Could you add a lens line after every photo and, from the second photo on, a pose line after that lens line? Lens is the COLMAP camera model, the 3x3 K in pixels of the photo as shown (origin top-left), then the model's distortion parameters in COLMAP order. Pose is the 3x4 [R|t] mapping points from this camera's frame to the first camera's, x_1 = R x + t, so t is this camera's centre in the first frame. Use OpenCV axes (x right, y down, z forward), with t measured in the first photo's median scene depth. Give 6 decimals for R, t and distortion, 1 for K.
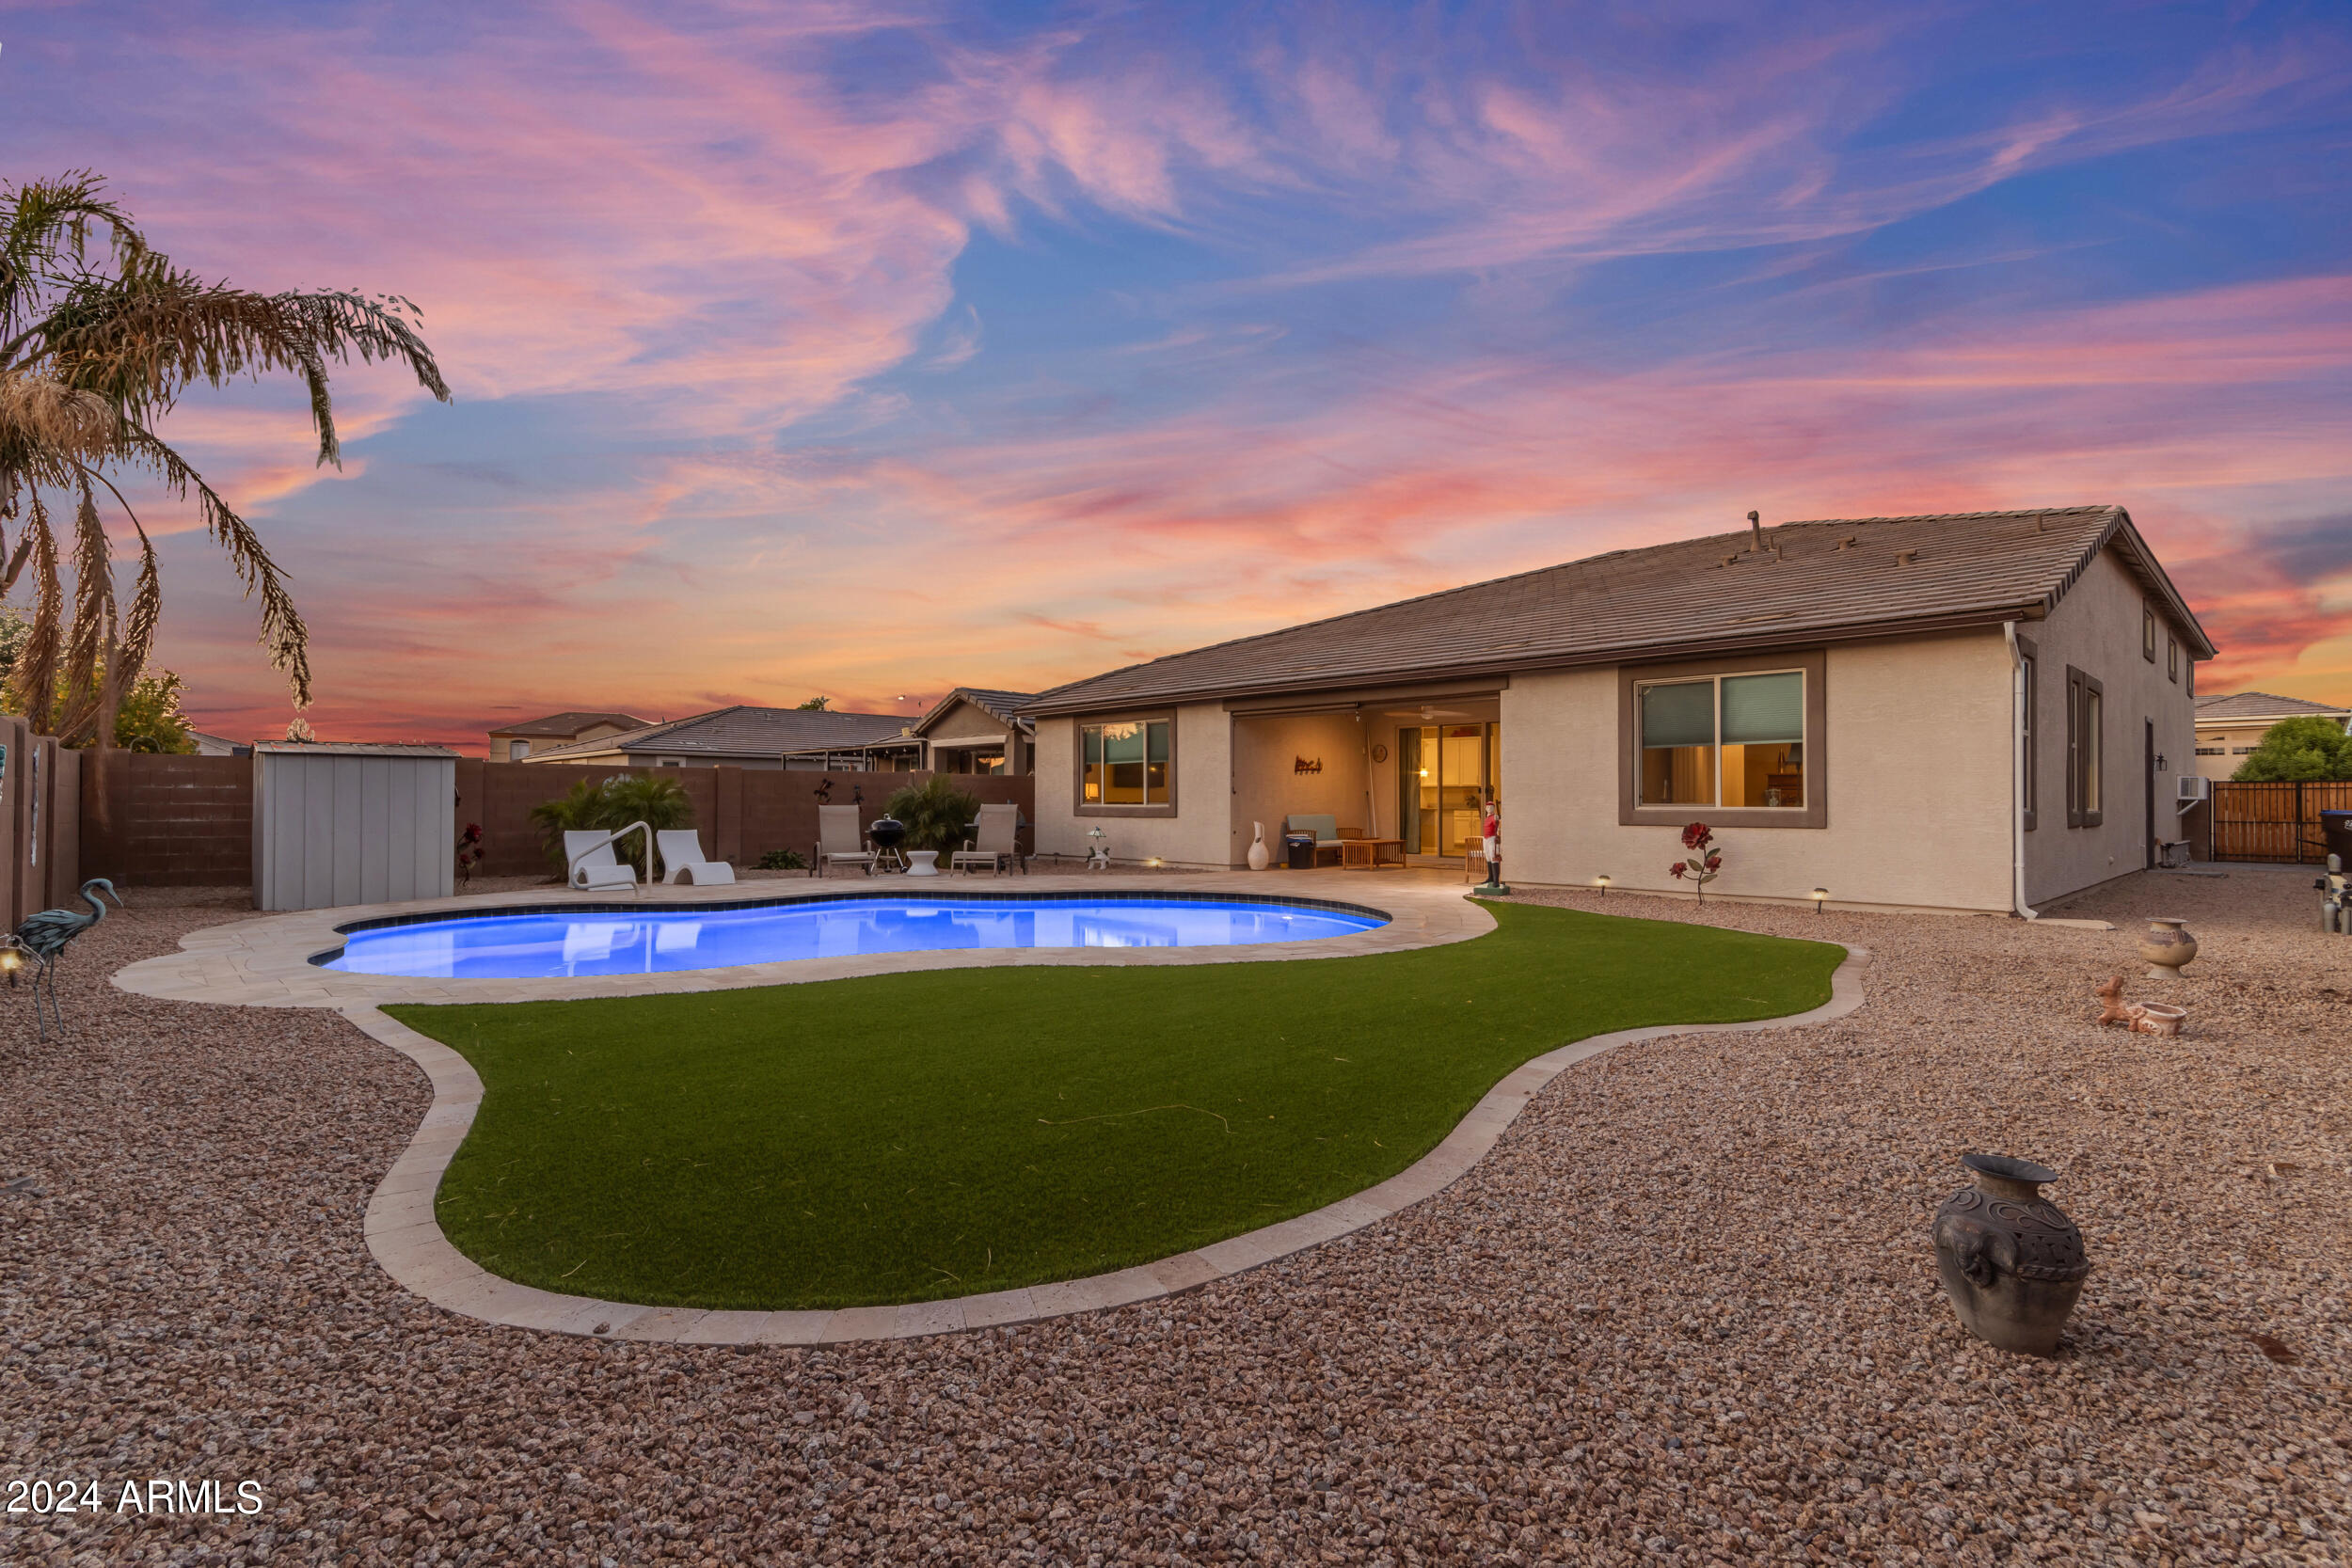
lens RADIAL K [[1076.2, 0, 1180.2], [0, 1076.2, 788.7], [0, 0, 1]] dist [-0.000785, 0.002143]
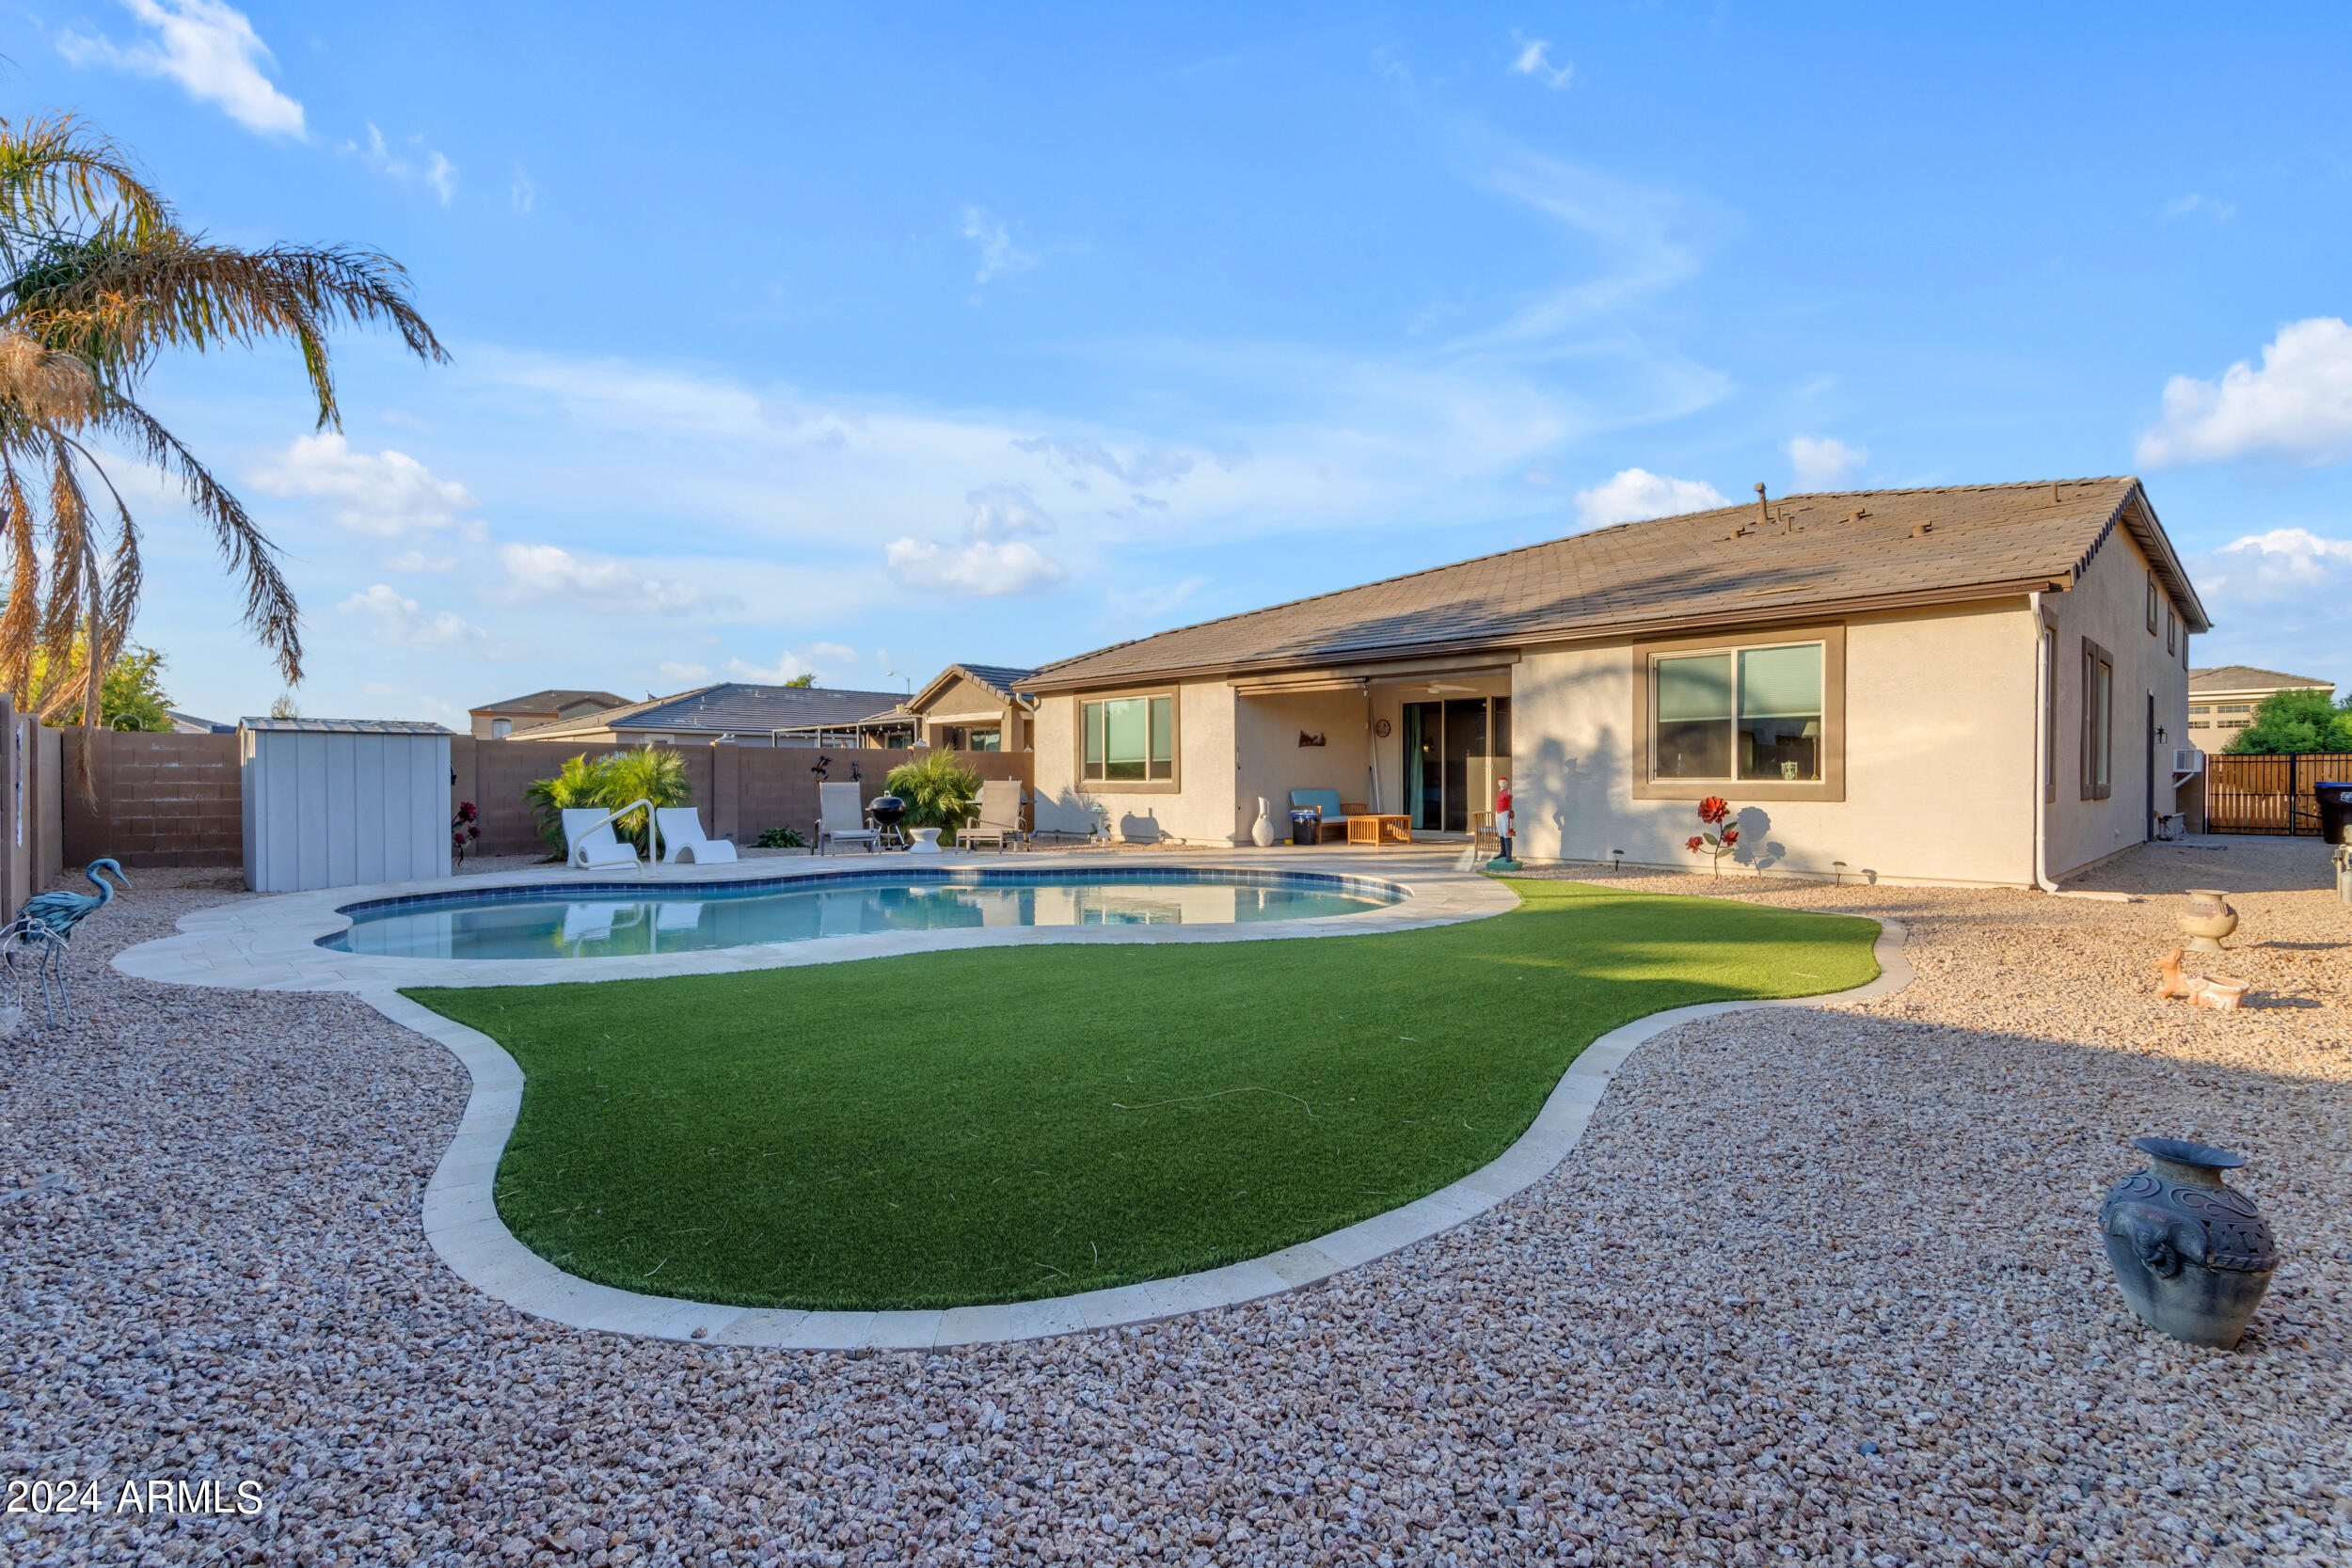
lens RADIAL K [[1076.2, 0, 1180.2], [0, 1076.2, 788.7], [0, 0, 1]] dist [-0.000785, 0.002143]
pose [[0.999903, -0.003379, 0.013548, -0.124827], [0.003088, 0.999766, 0.021405, 0.007330], [-0.013618, -0.021361, 0.999679, 0.063131]]
